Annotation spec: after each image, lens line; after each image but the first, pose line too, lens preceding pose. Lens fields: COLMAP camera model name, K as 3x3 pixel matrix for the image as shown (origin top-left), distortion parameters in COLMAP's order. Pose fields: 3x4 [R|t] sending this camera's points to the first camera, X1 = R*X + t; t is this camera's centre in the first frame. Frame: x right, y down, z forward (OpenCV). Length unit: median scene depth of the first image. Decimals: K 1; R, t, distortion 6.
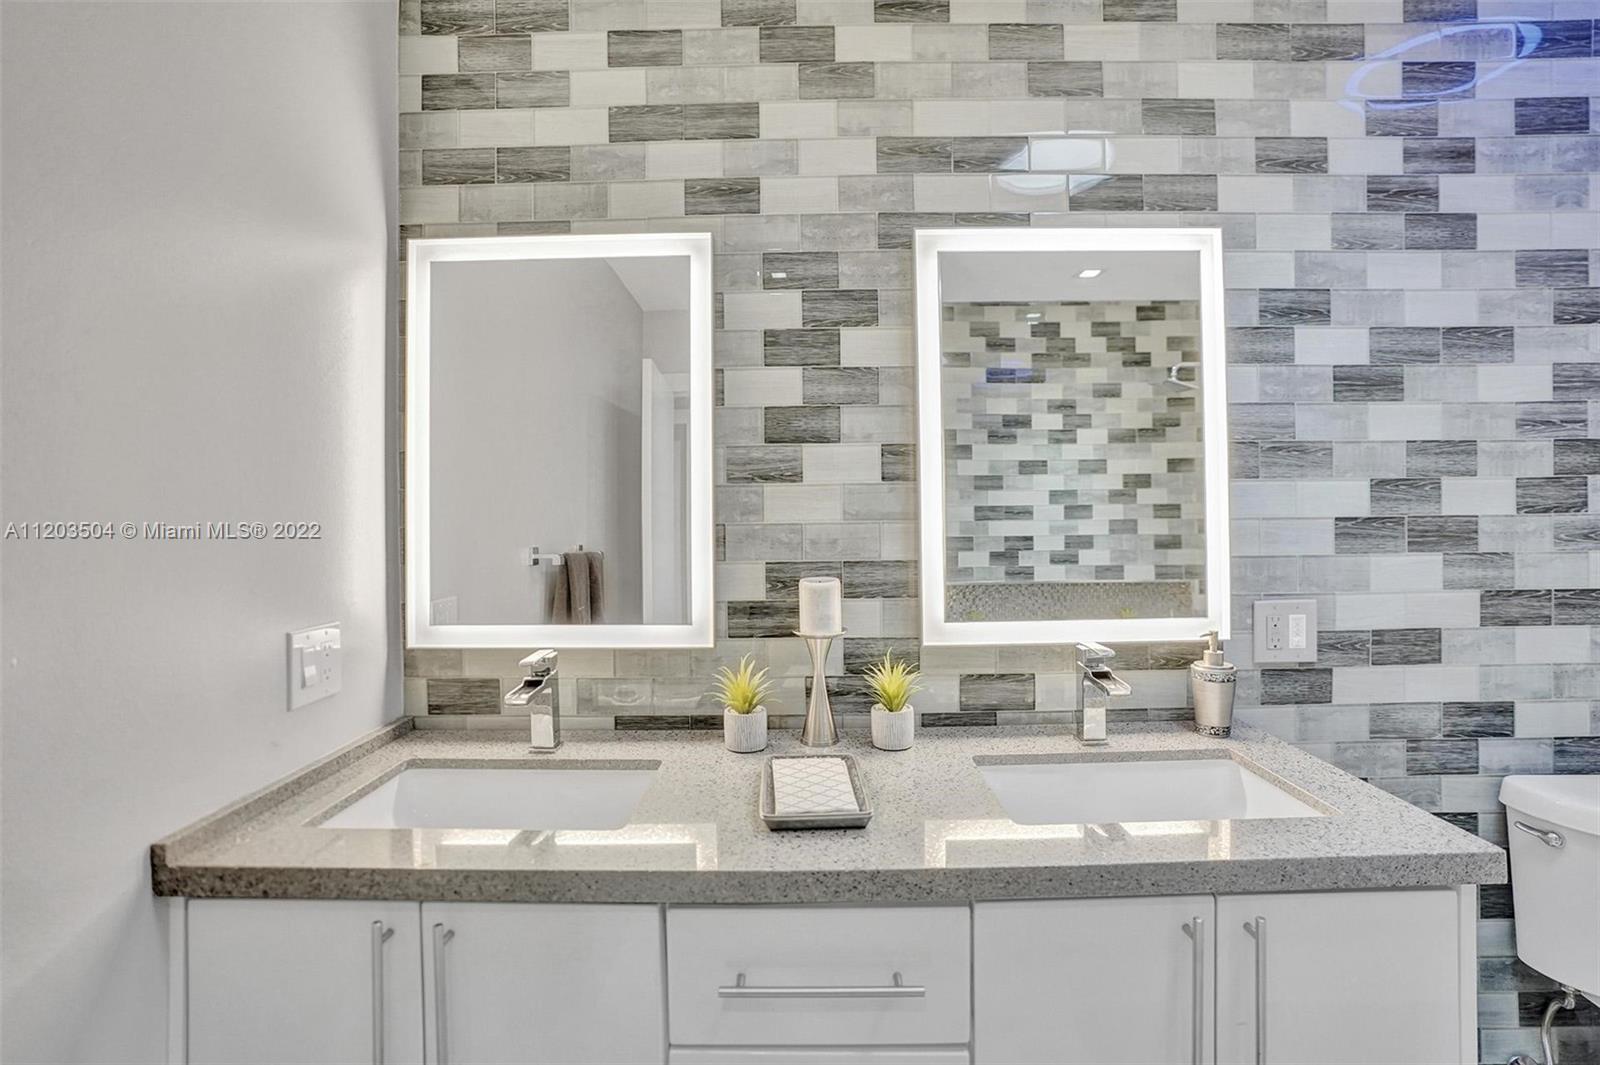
lens RADIAL K [[746.3, 0, 799.6], [0, 746.3, 519.0], [0, 0, 1]] dist [-0.060843, 0.020388]
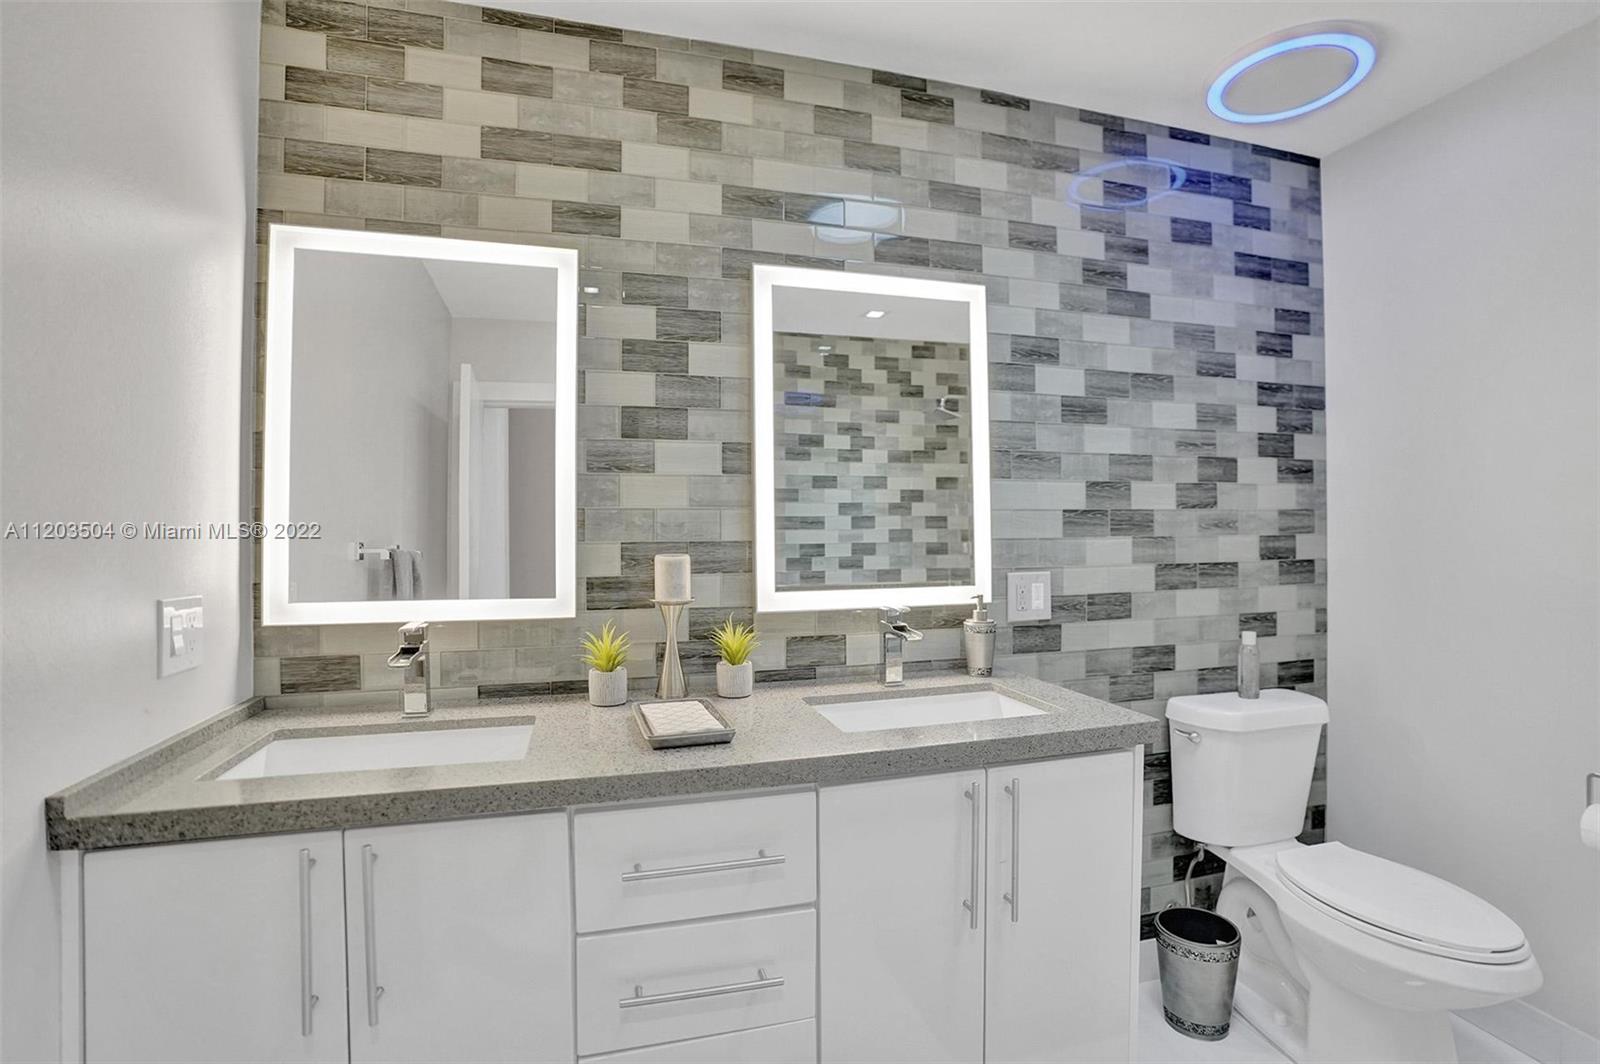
lens RADIAL K [[746.3, 0, 796.6], [0, 746.3, 527.2], [0, 0, 1]] dist [-0.060843, 0.020388]
pose [[0.959406, 0.007252, 0.281934, -0.111785], [-0.001514, 0.999787, -0.020565, 0.058404], [-0.282023, 0.019303, 0.959213, -0.164573]]
